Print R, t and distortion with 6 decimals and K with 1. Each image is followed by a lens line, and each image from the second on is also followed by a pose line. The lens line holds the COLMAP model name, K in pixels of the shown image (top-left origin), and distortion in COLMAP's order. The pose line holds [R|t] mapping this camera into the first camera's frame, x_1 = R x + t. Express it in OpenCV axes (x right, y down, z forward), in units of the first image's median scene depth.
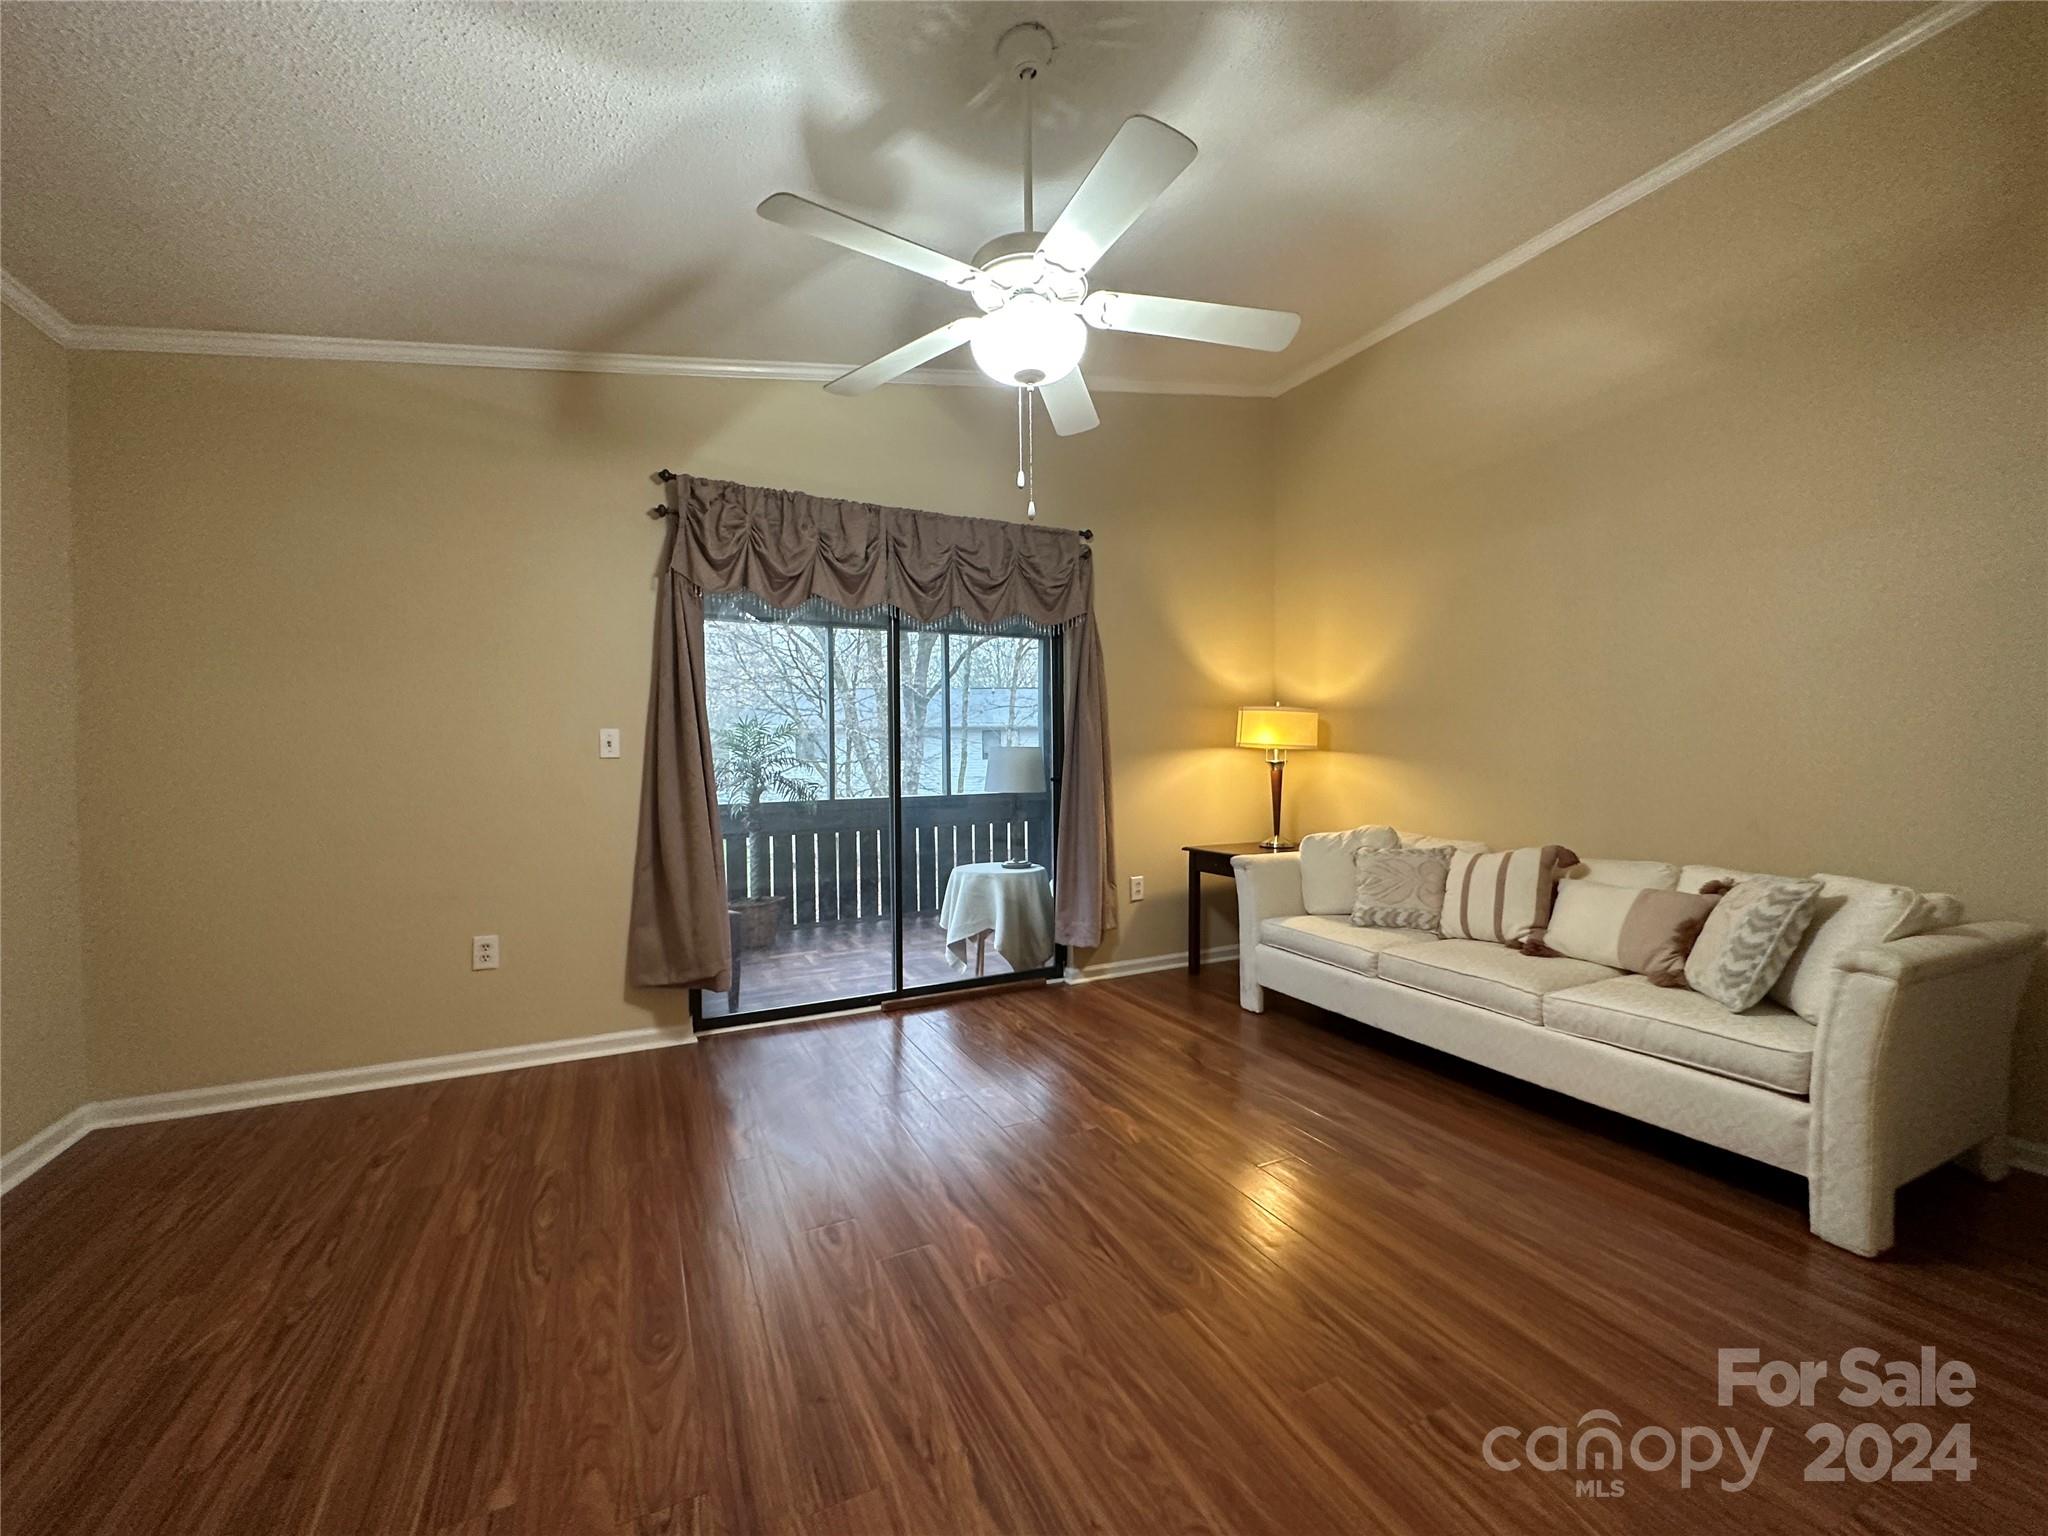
lens RADIAL K [[816.4, 0, 1026.3], [0, 816.4, 767.8], [0, 0, 1]] dist [-0.002920, 0.000063]
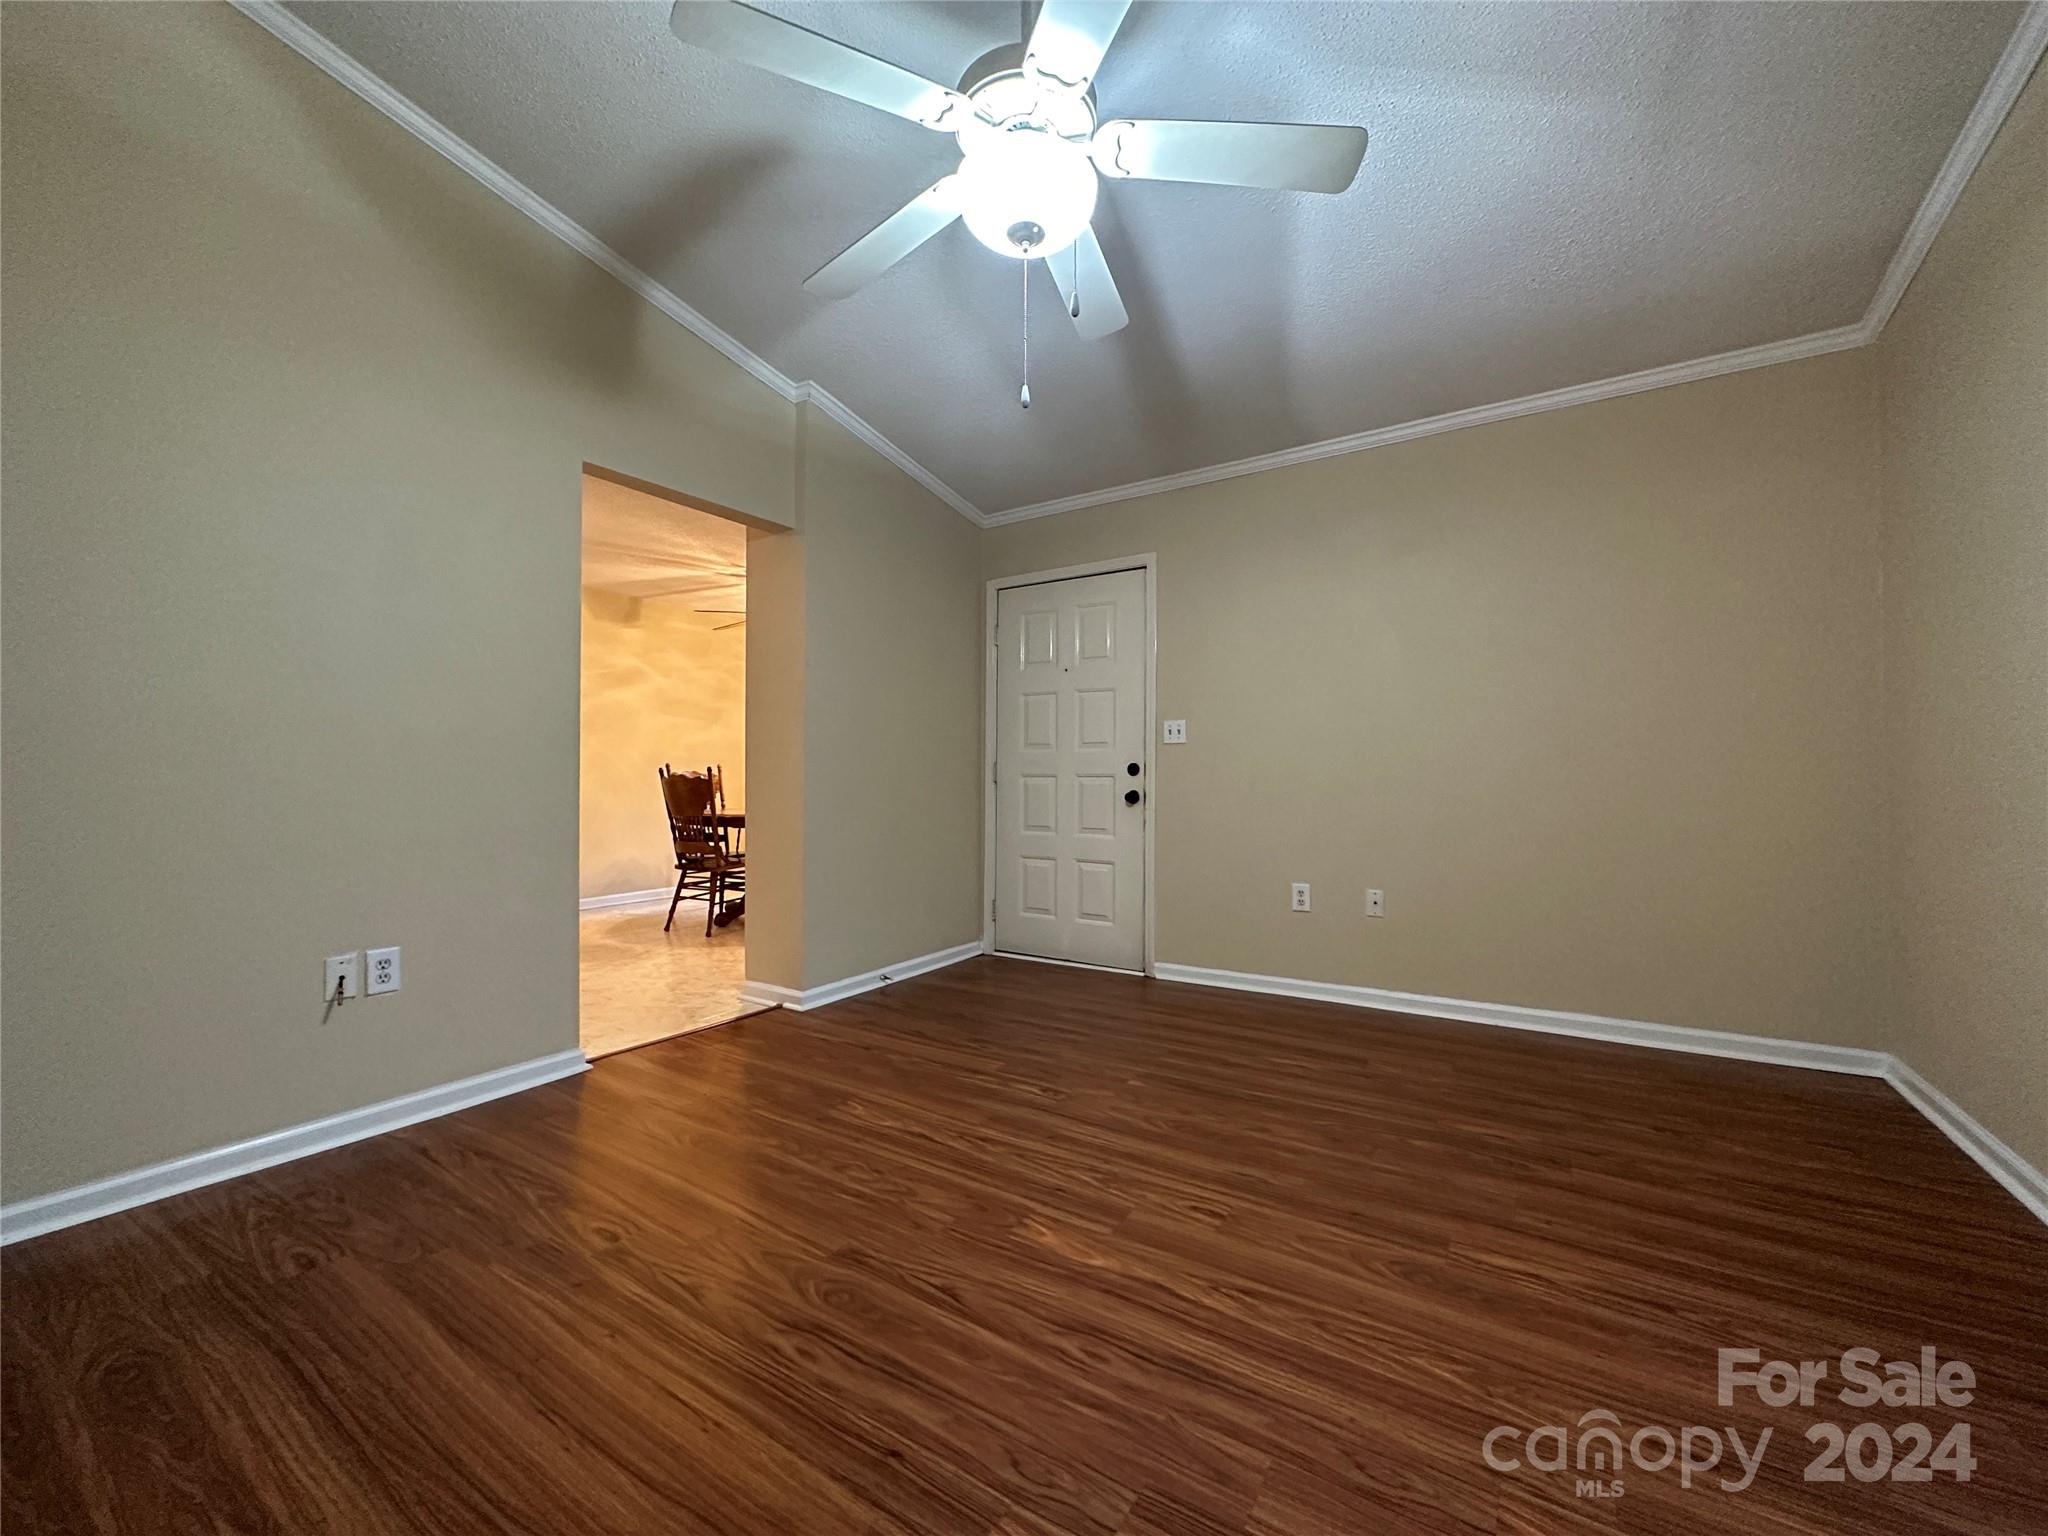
lens RADIAL K [[816.4, 0, 1026.3], [0, 816.4, 767.8], [0, 0, 1]] dist [-0.002920, 0.000063]
pose [[-0.861904, 0.003267, -0.507061, 0.483335], [0.004026, 0.999992, -0.000400, 0.063387], [0.507056, -0.002387, -0.861910, 1.962018]]
